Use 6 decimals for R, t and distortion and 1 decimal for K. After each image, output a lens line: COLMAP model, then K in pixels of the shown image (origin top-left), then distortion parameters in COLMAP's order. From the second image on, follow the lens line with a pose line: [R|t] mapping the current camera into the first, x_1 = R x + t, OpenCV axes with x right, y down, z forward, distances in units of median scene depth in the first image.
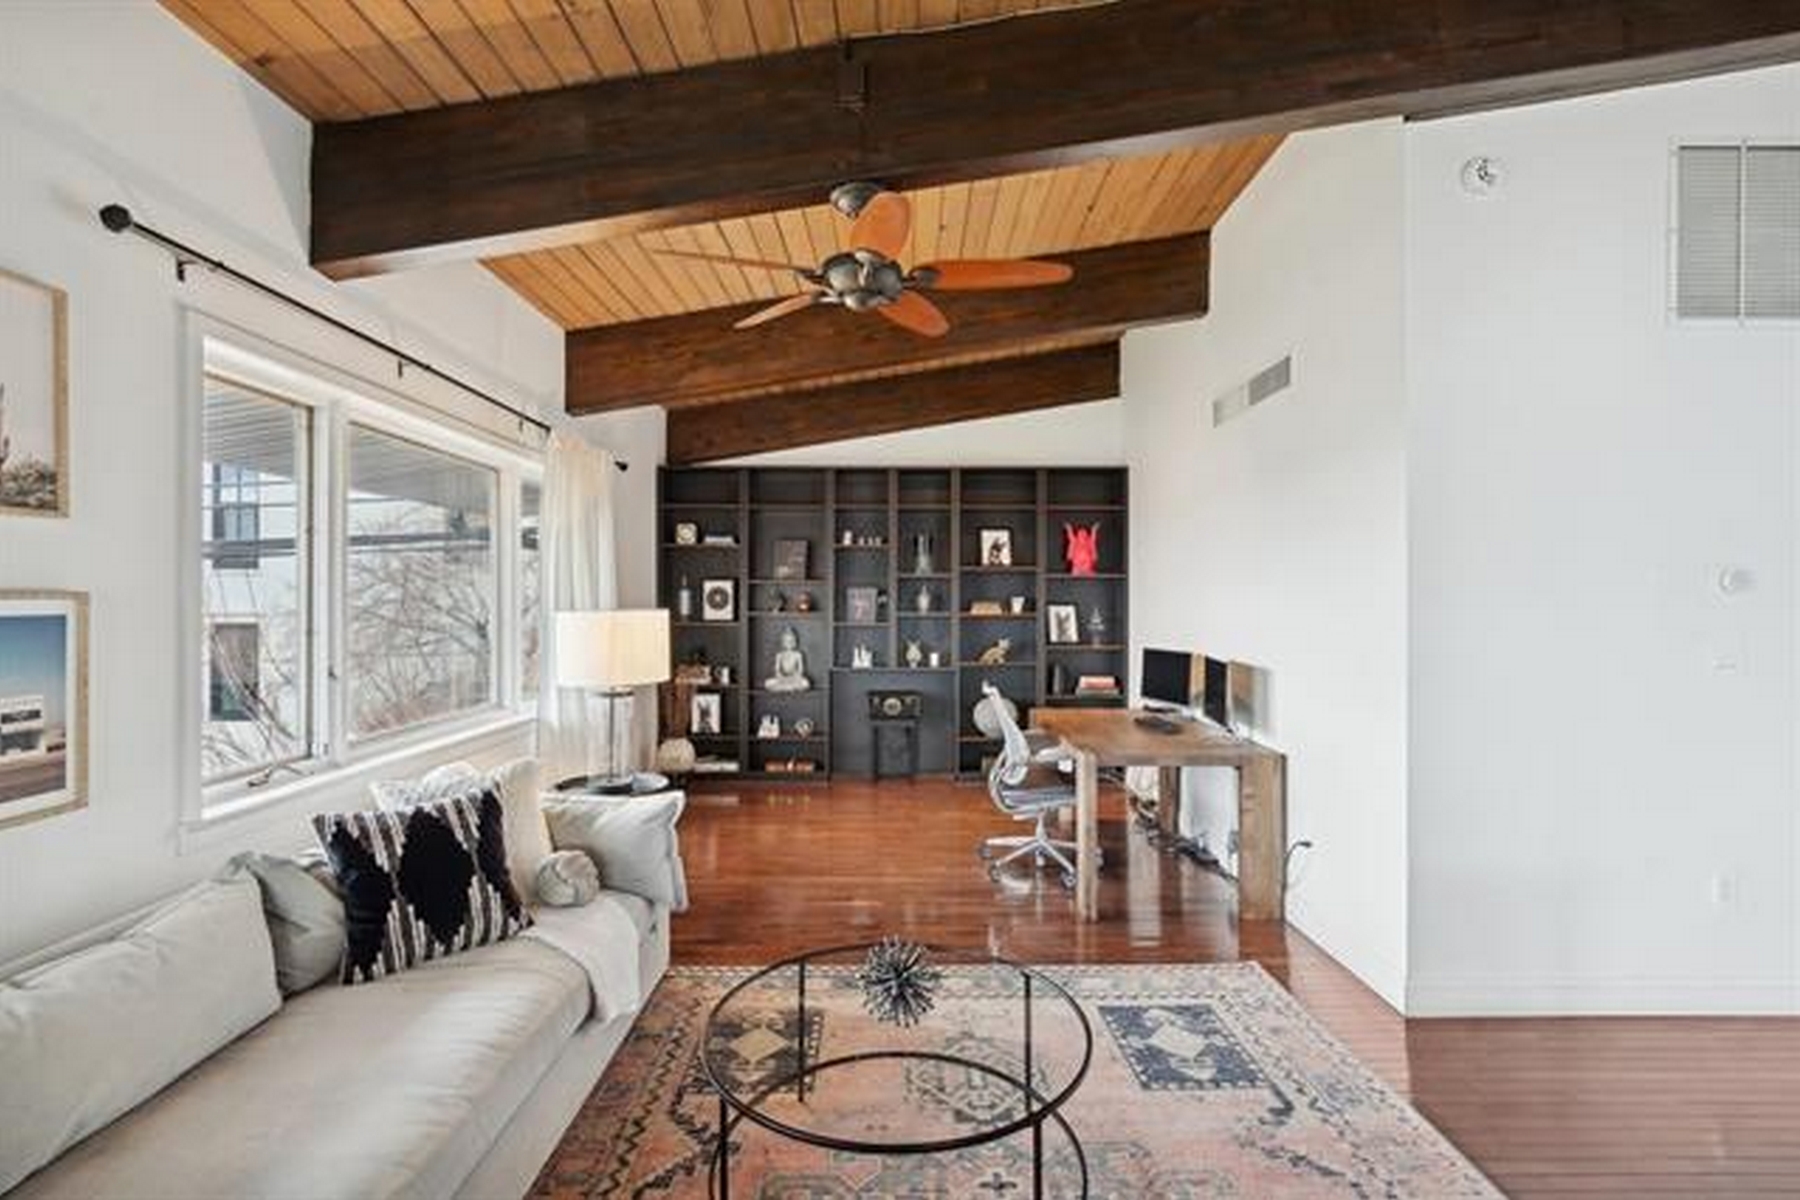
lens RADIAL K [[829.0, 0, 899.1], [0, 829.0, 601.9], [0, 0, 1]] dist [0.000354, 0.000111]
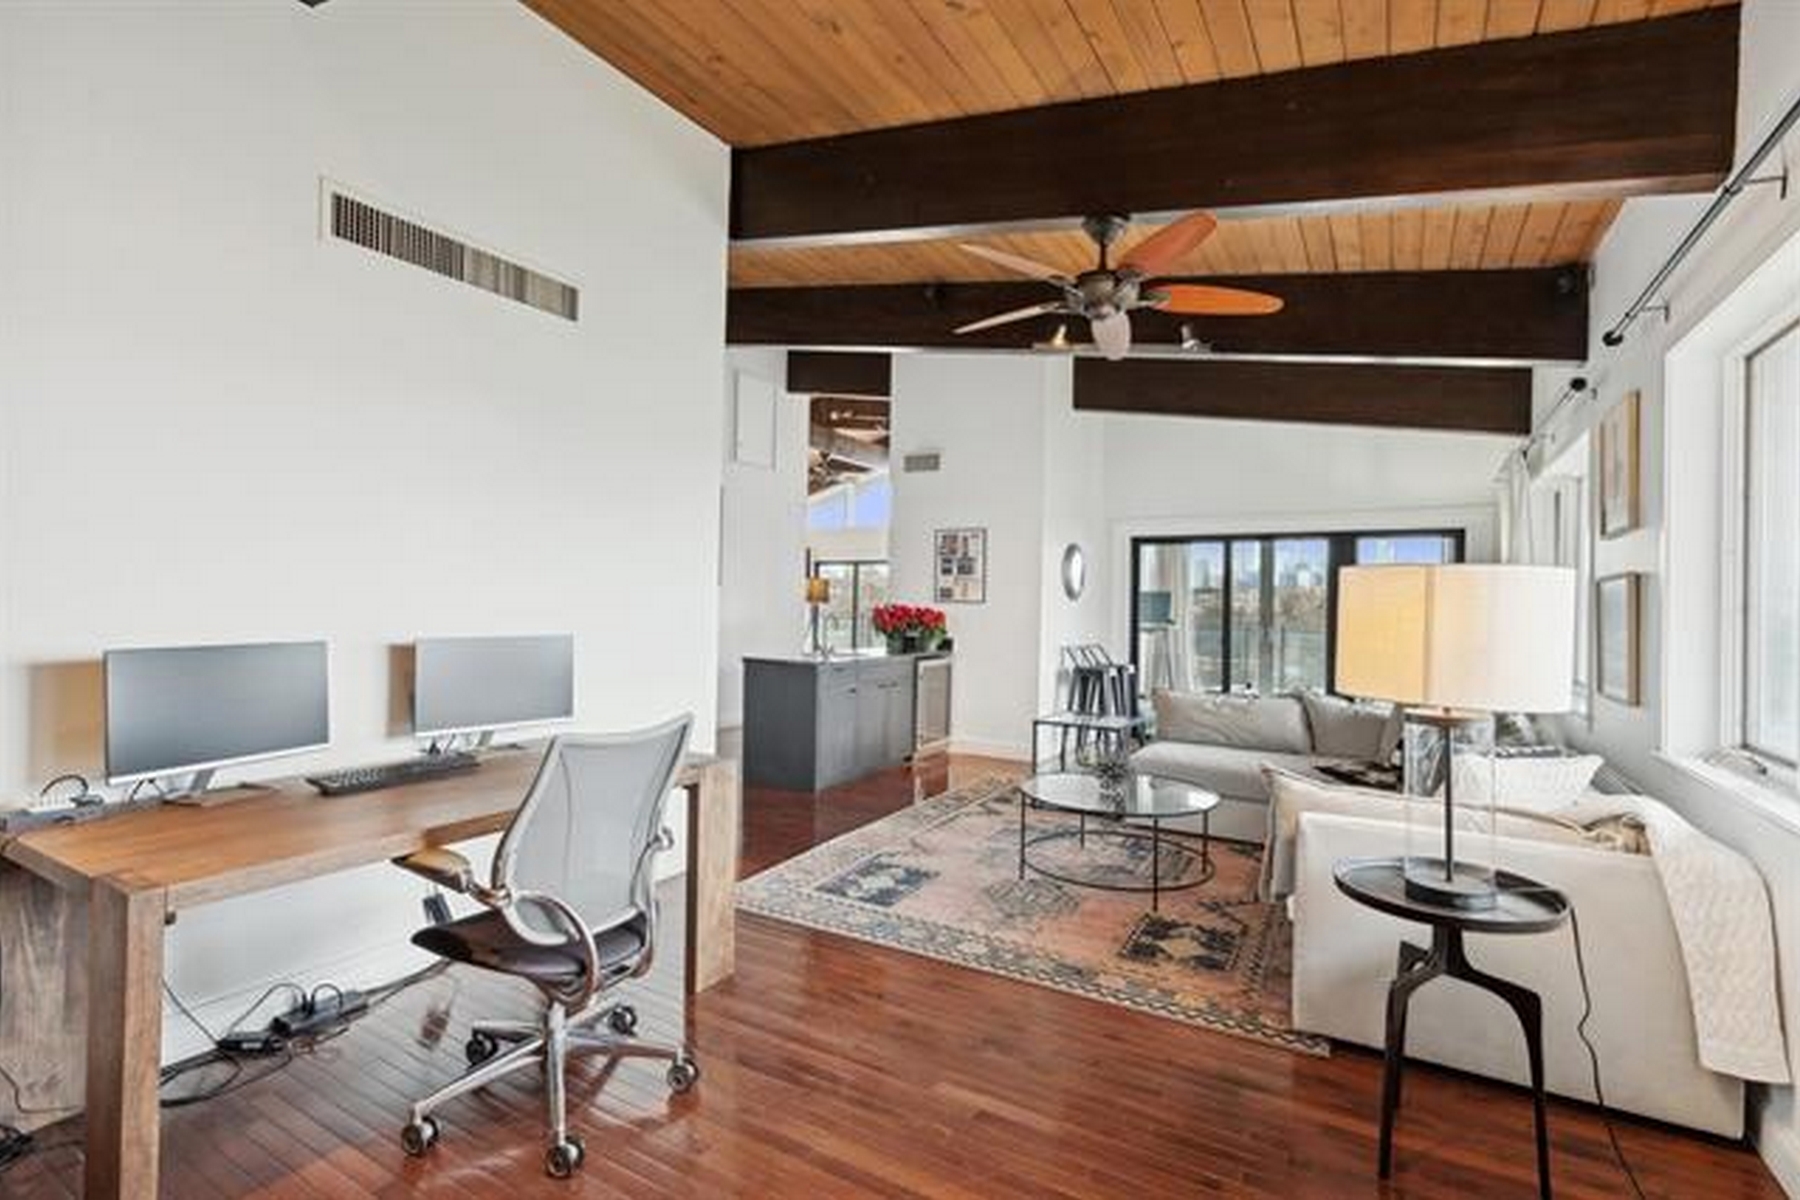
lens RADIAL K [[829.0, 0, 900.6], [0, 829.0, 599.2], [0, 0, 1]] dist [0.000354, 0.000111]
pose [[-0.862919, -0.011049, 0.505222, -0.403834], [-0.015156, 0.999877, -0.004019, 0.048001], [-0.505115, -0.011125, -0.862980, 2.166761]]
